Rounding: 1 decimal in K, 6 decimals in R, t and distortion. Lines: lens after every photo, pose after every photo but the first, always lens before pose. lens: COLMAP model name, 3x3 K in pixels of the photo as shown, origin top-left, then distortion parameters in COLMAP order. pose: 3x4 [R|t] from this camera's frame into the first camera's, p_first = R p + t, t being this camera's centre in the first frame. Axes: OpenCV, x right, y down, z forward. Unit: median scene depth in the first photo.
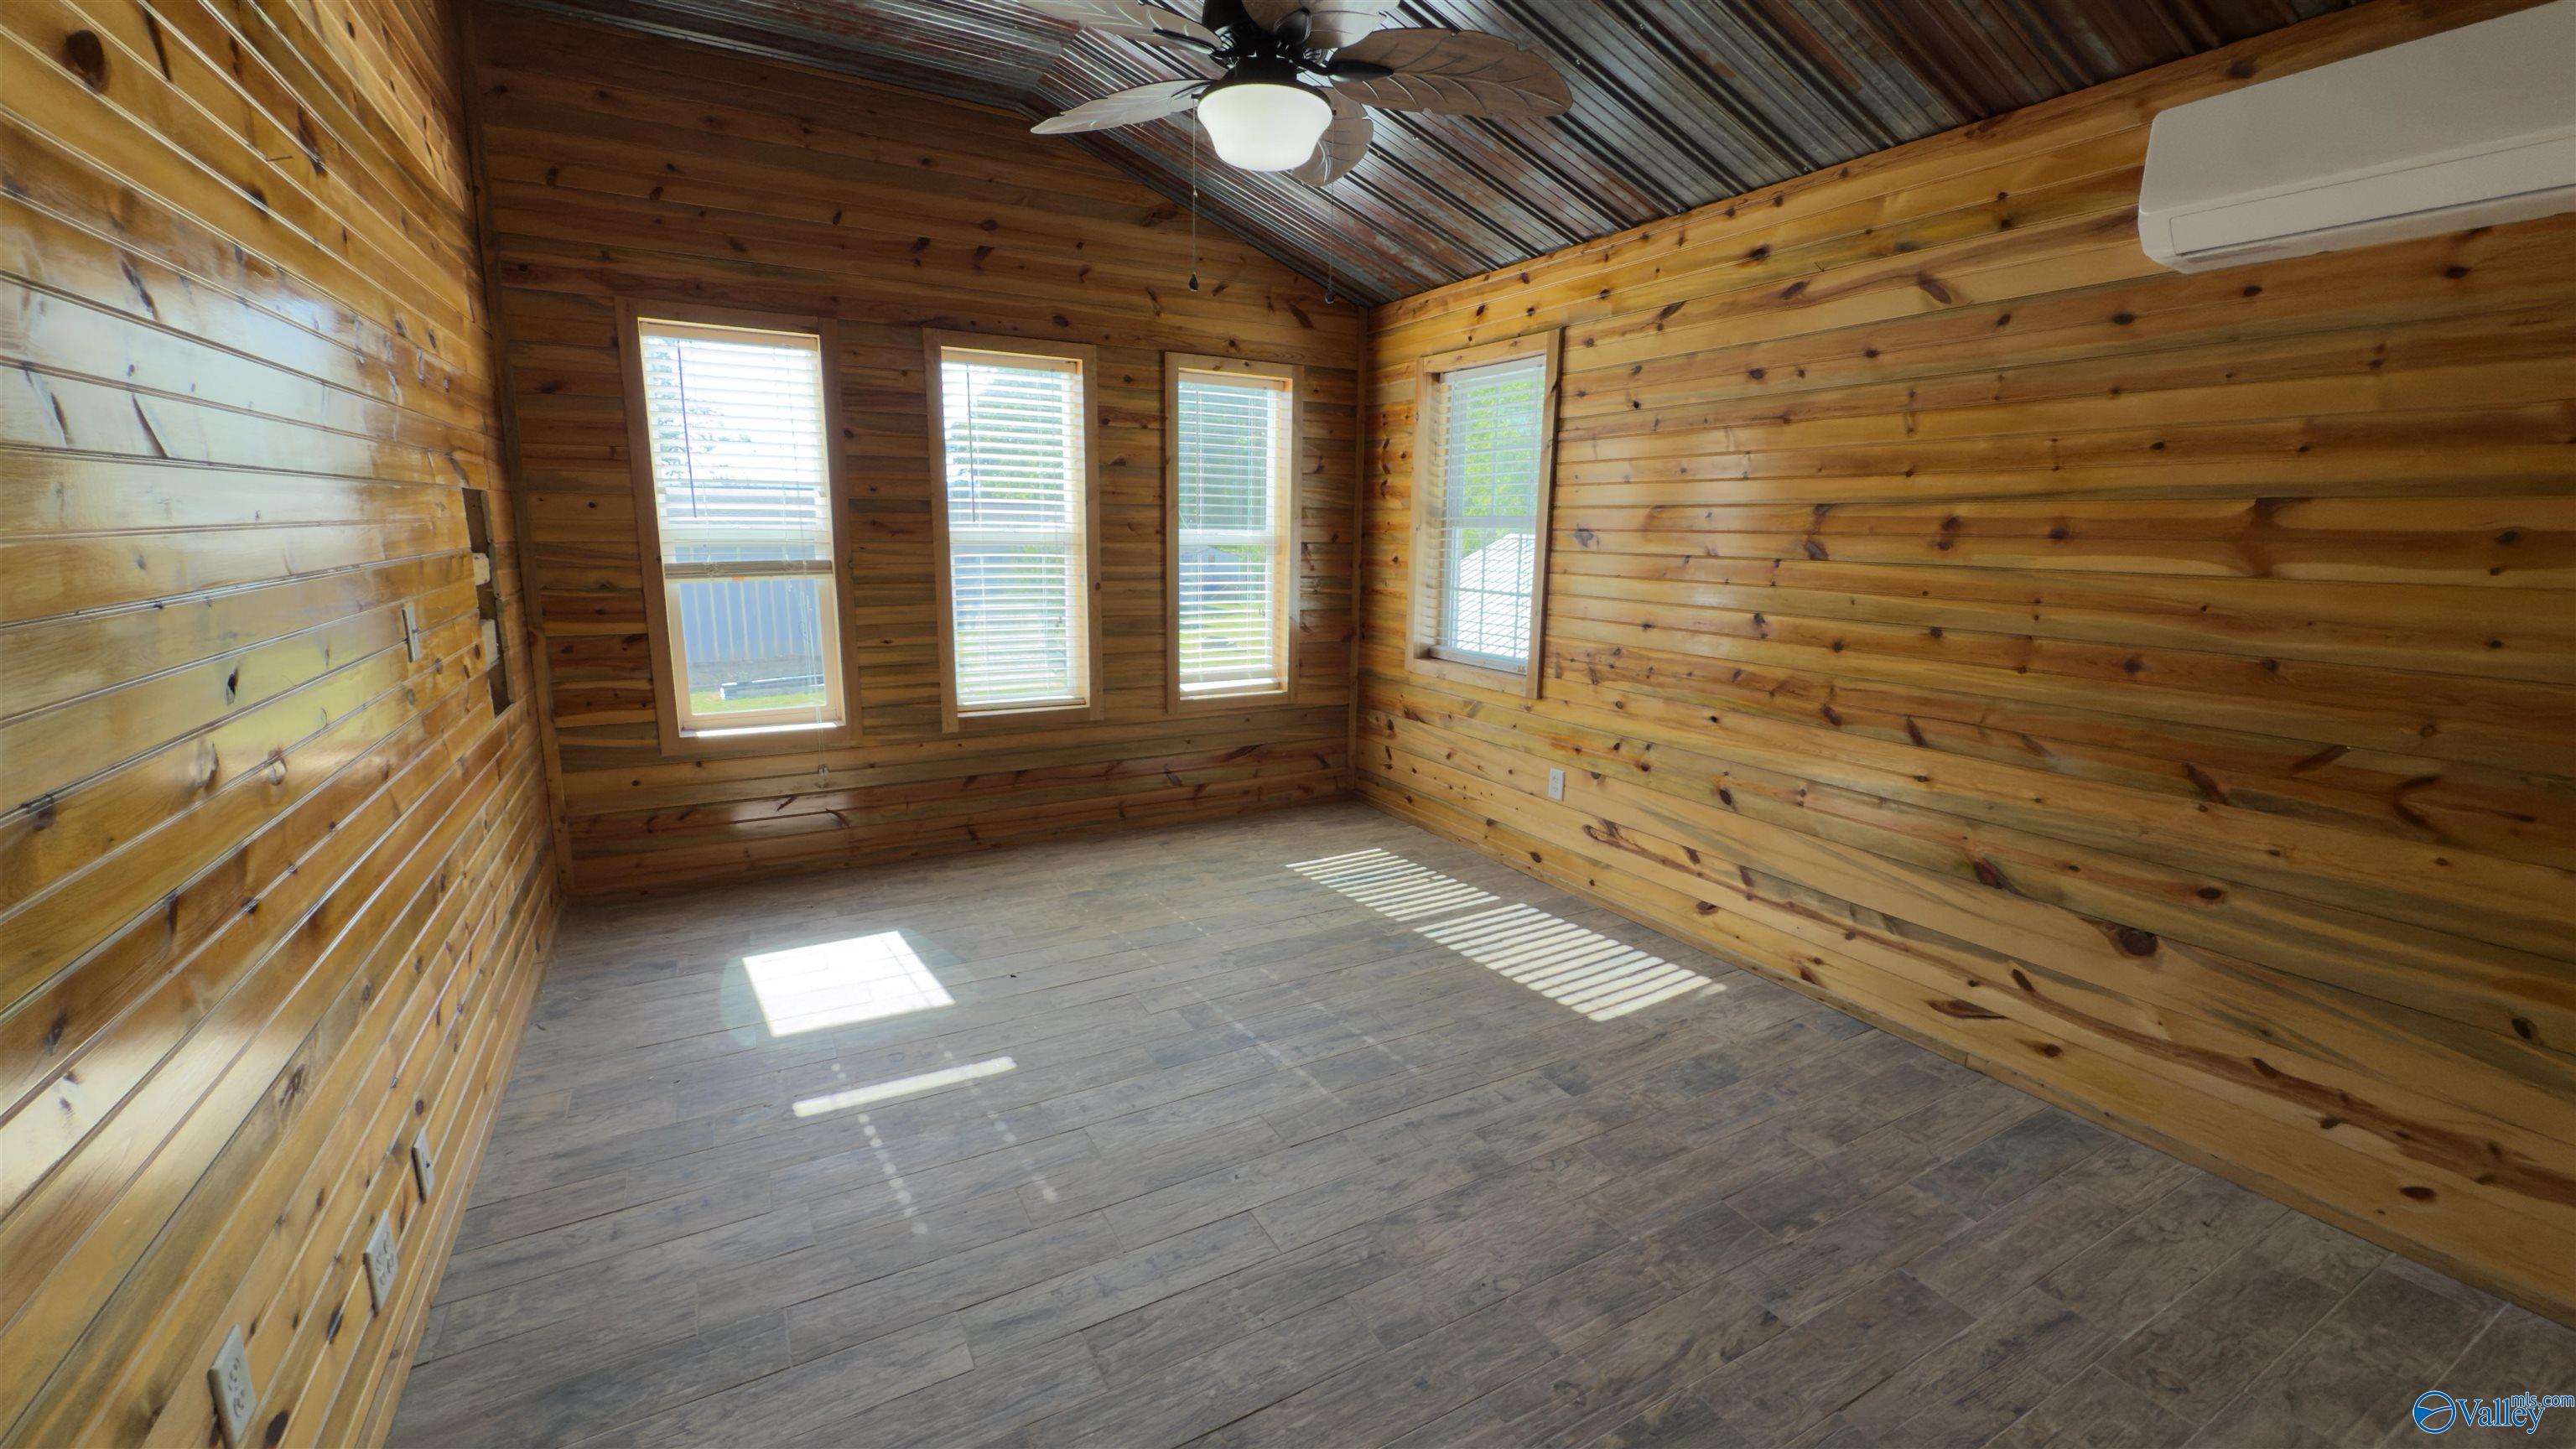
lens RADIAL K [[1021.6, 0, 1292.0], [0, 1021.6, 720.1], [0, 0, 1]] dist [-0.002397, -0.000375]
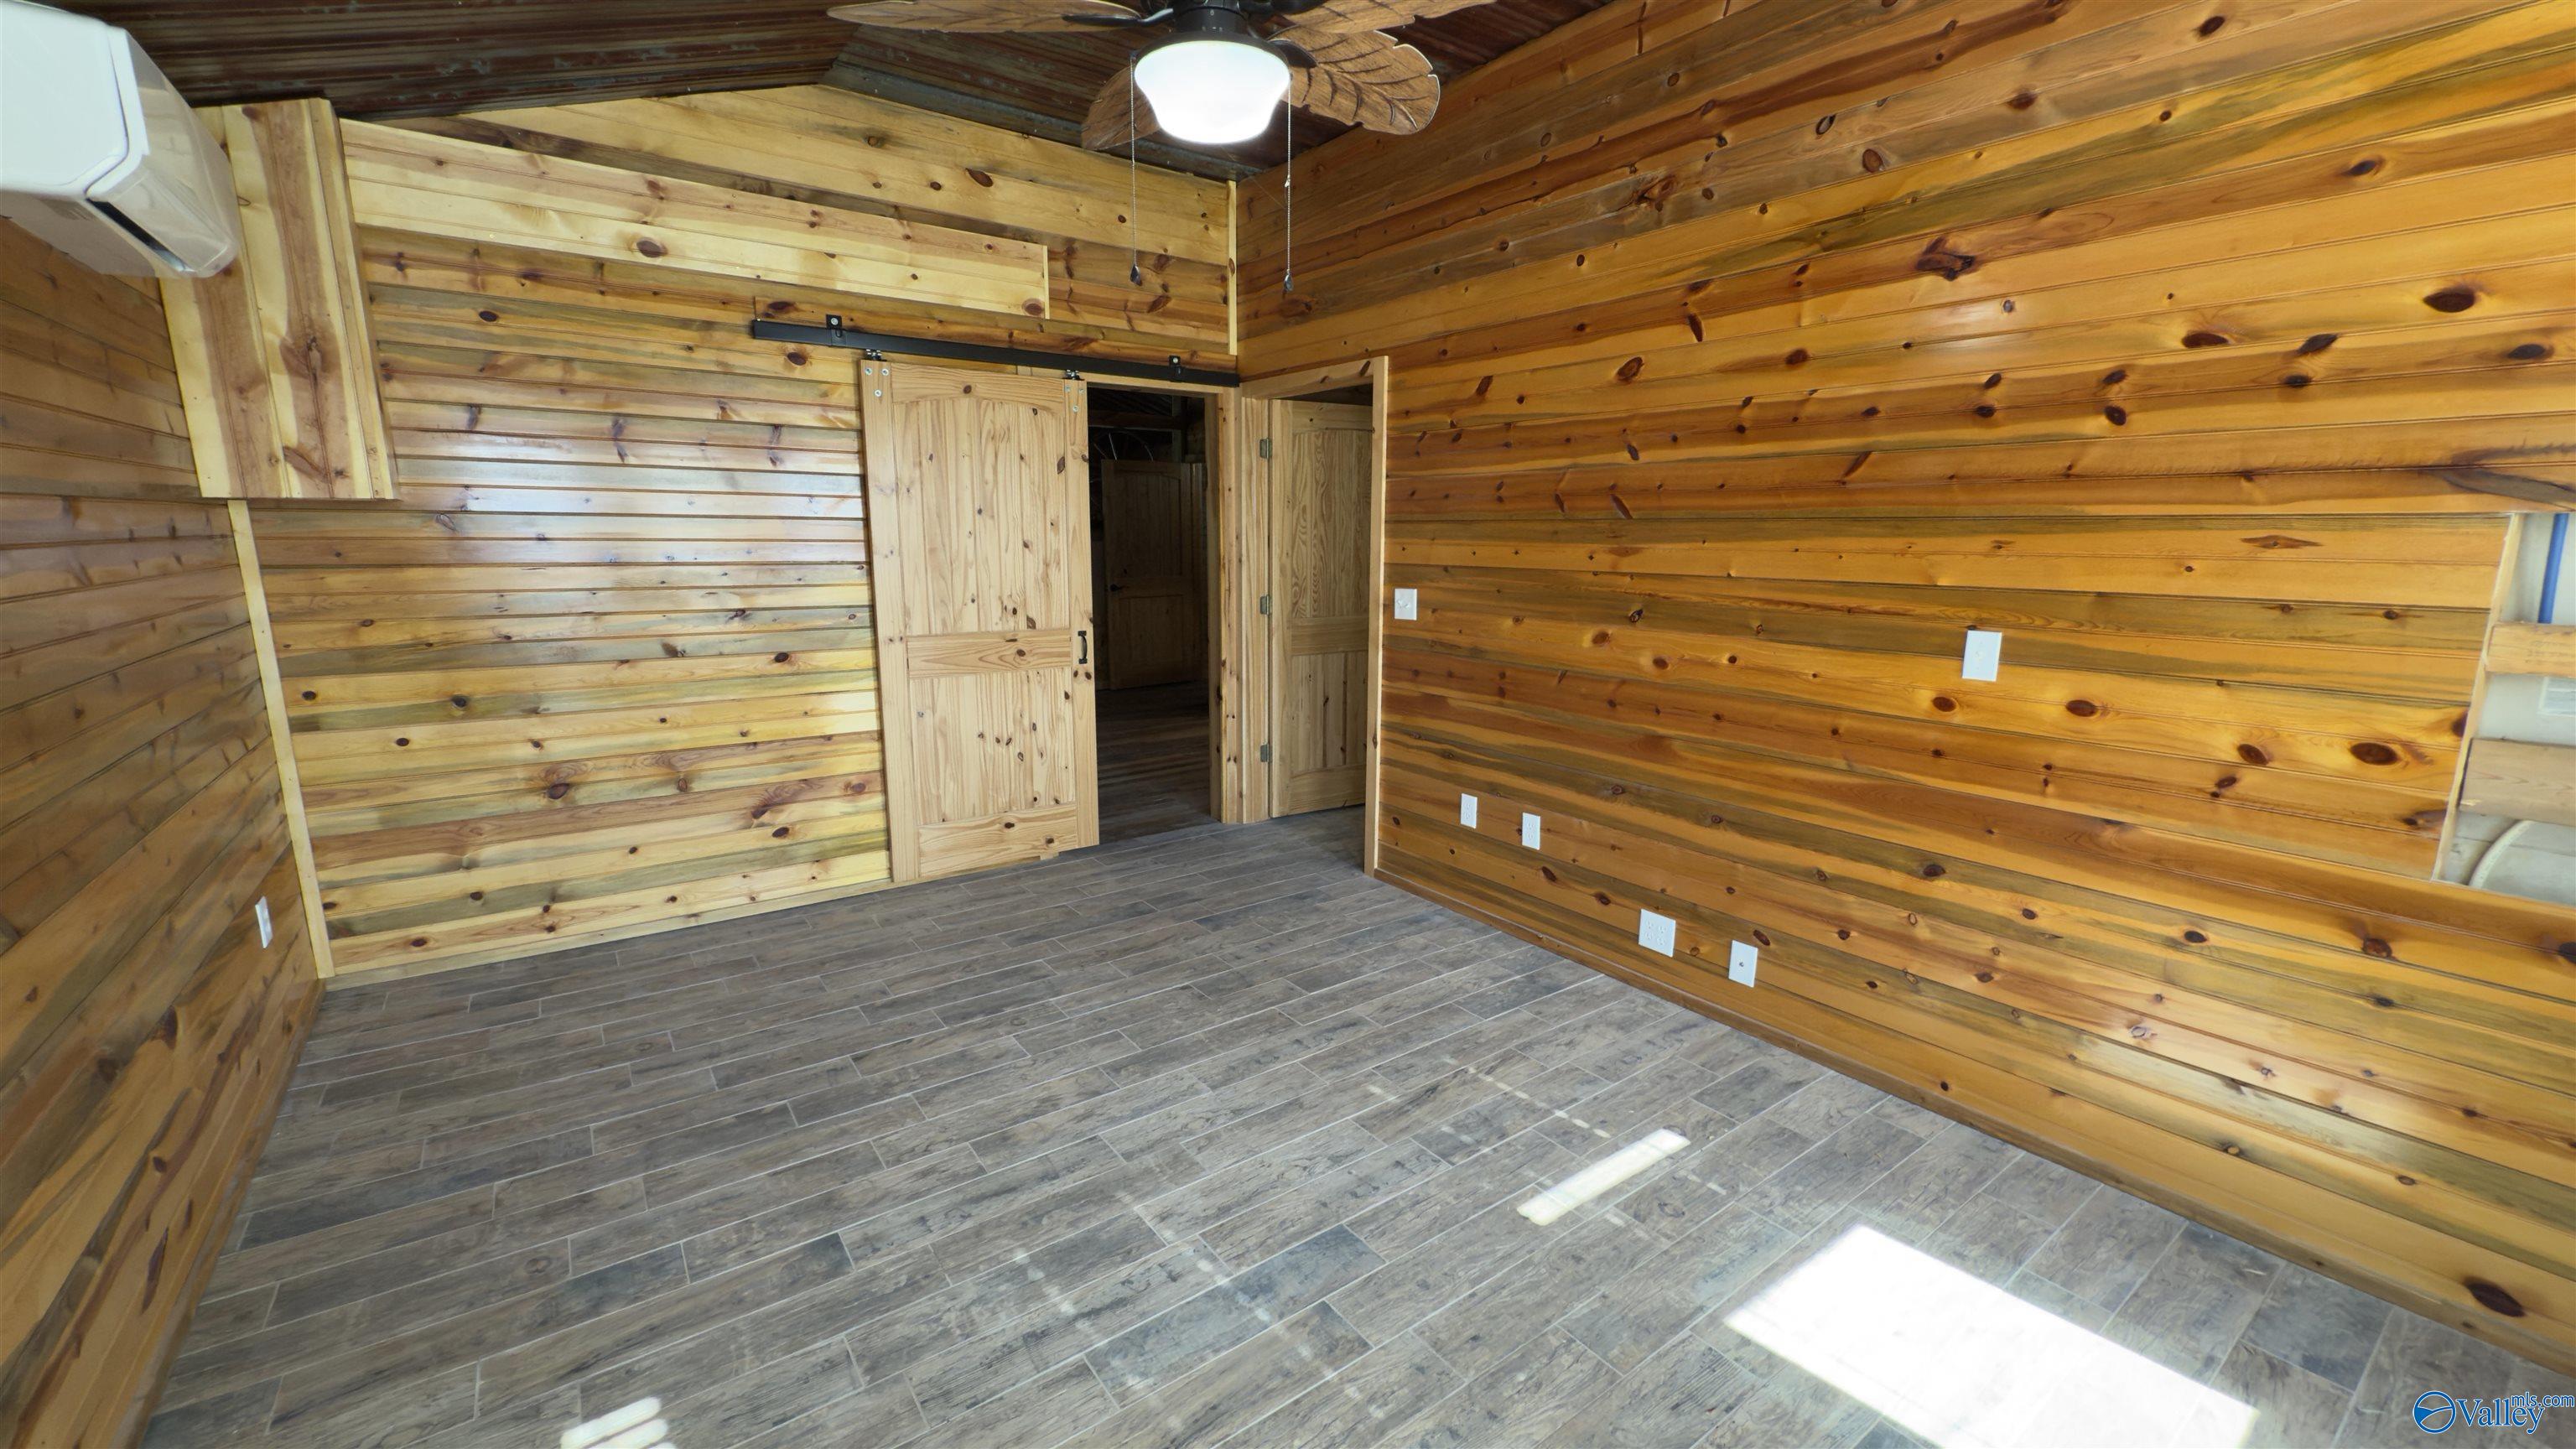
lens RADIAL K [[1021.6, 0, 1287.4], [0, 1021.6, 725.2], [0, 0, 1]] dist [-0.002397, -0.000375]
pose [[-0.993109, 0.004873, -0.117089, 0.008775], [-0.039344, 0.927281, 0.372293, -0.343605], [0.110389, 0.374334, -0.920700, 1.700305]]
